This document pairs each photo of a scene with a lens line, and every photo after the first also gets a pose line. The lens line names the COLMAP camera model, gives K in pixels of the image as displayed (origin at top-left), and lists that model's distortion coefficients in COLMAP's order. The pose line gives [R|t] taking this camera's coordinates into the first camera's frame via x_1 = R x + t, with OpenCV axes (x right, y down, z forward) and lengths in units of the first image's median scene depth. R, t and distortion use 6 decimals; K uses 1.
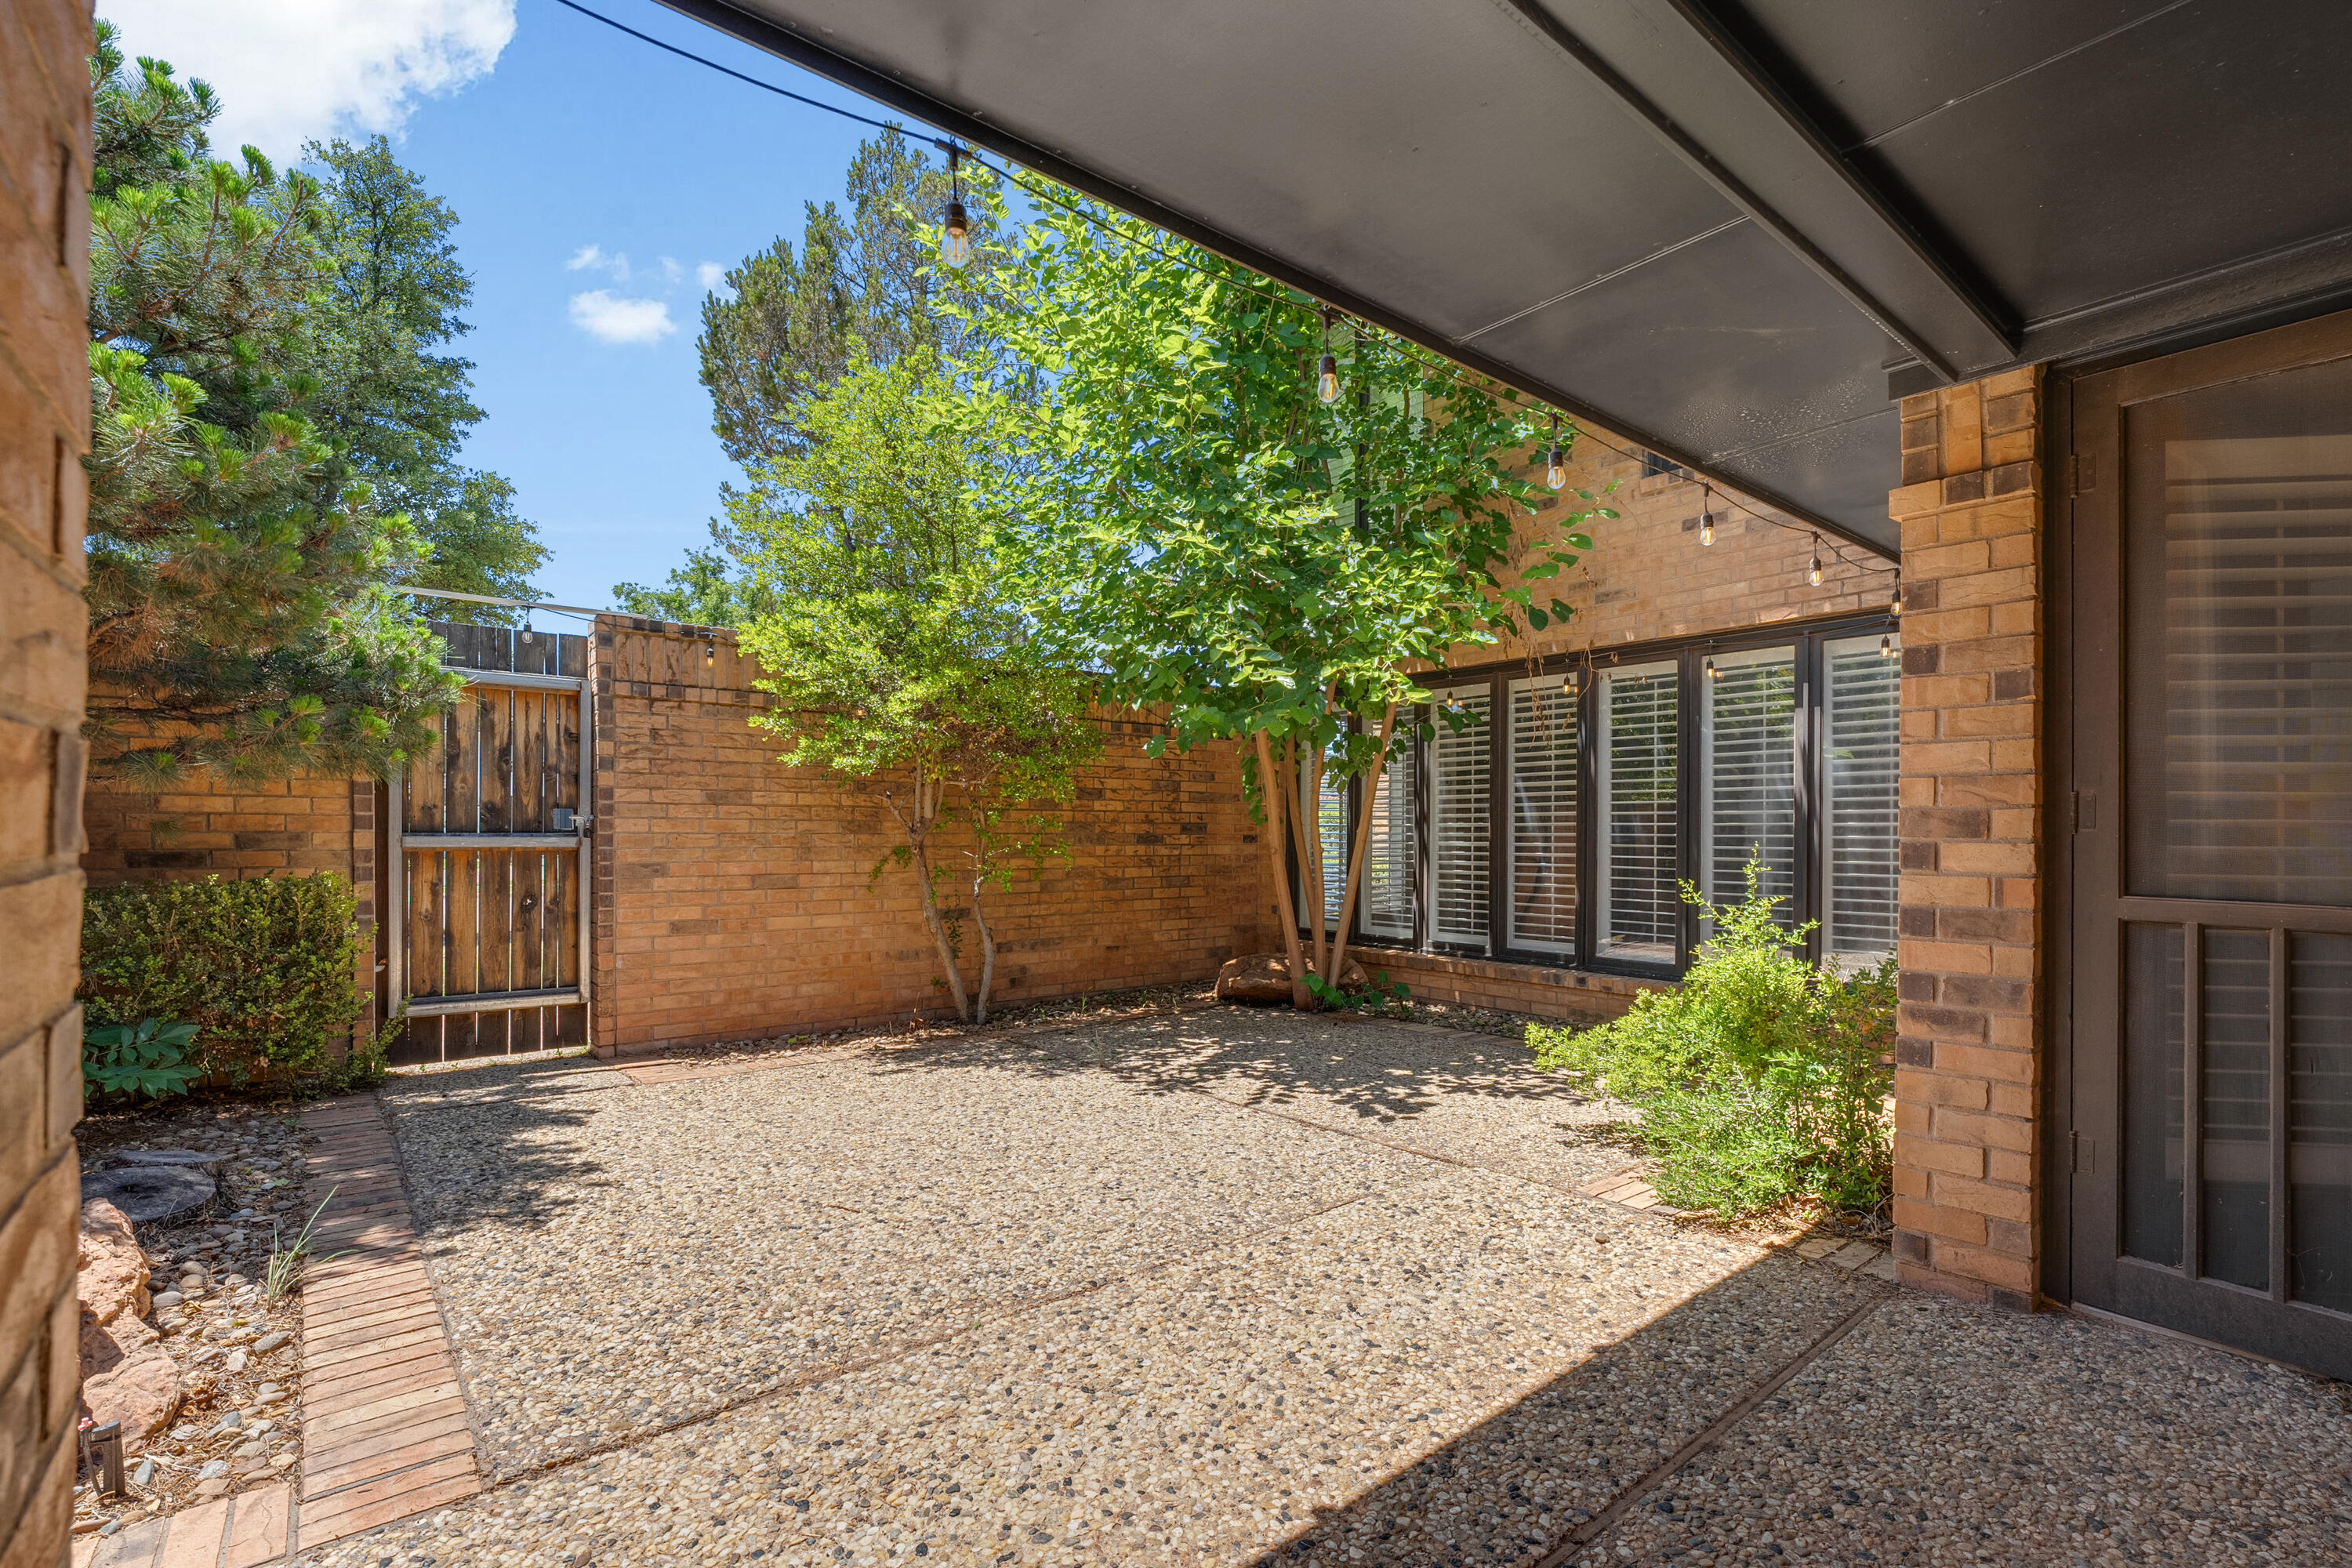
lens RADIAL K [[1055.6, 0, 1216.2], [0, 1055.6, 833.4], [0, 0, 1]] dist [-0.014362, 0.002754]
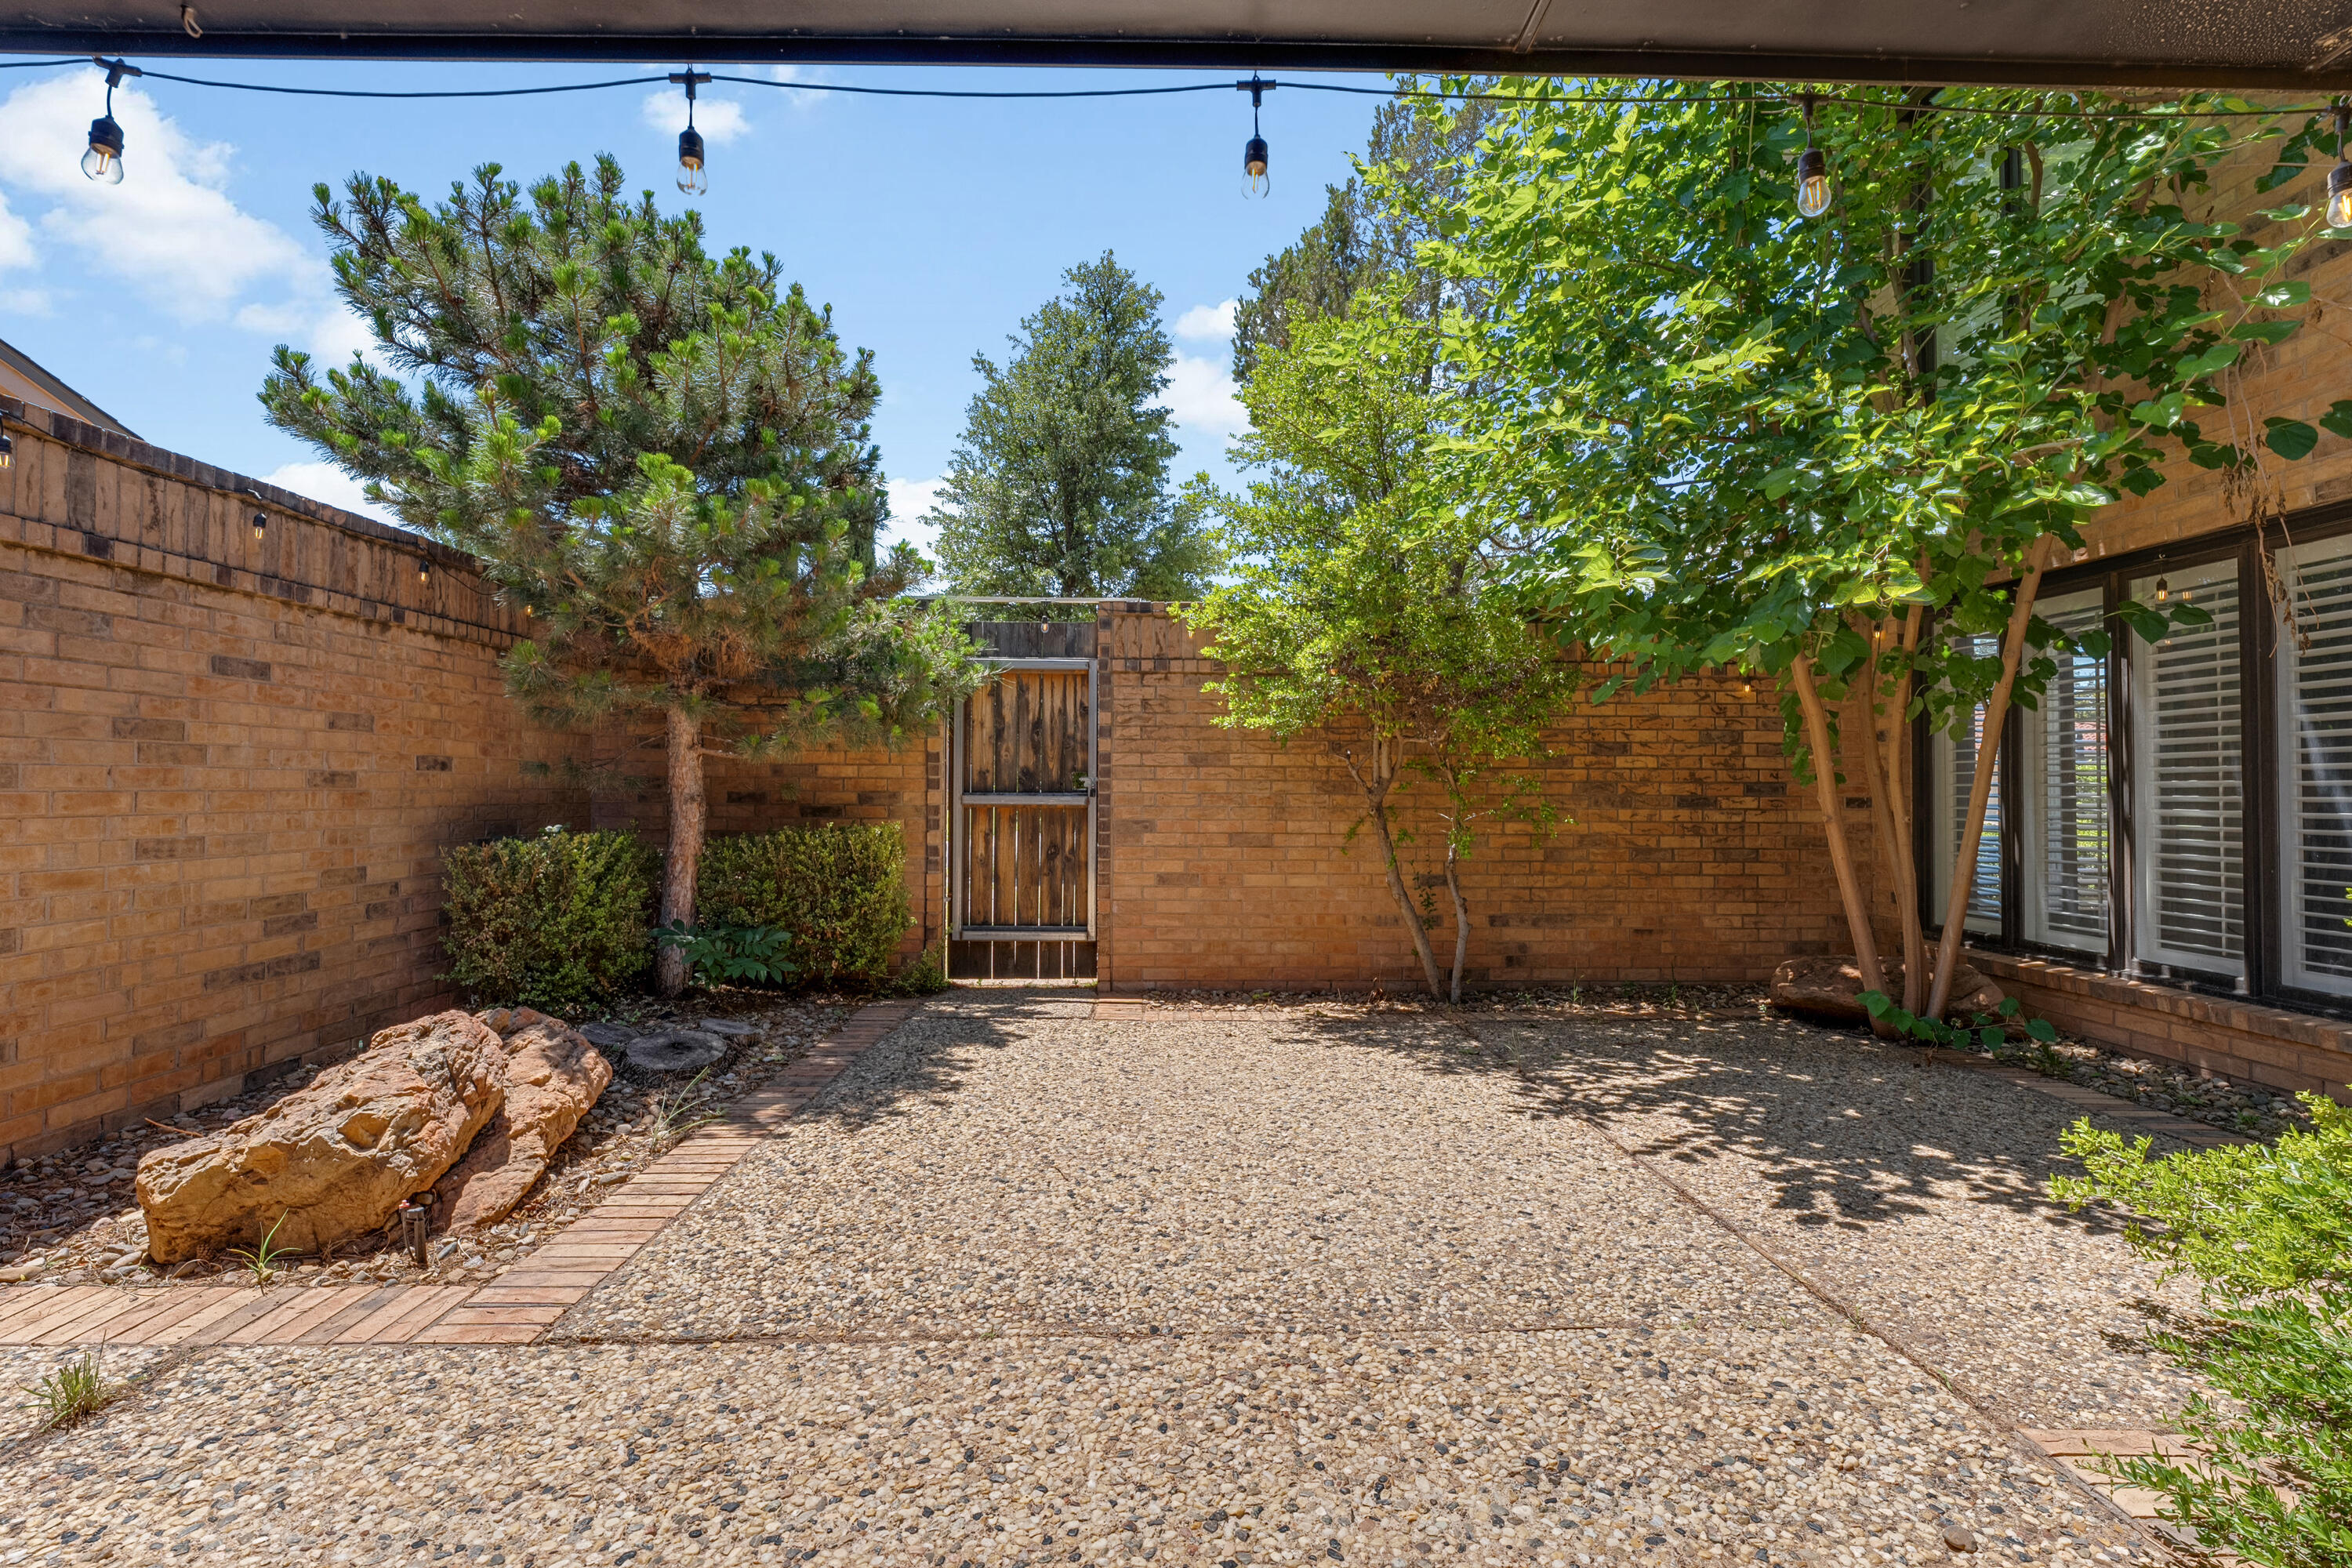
lens RADIAL K [[1055.6, 0, 1176.0], [0, 1055.6, 767.1], [0, 0, 1]] dist [-0.014362, 0.002754]
pose [[0.783072, -0.012222, -0.621810, 0.206233], [-0.003381, 0.999708, -0.023907, -0.001349], [0.621921, 0.020823, 0.782803, 0.165627]]
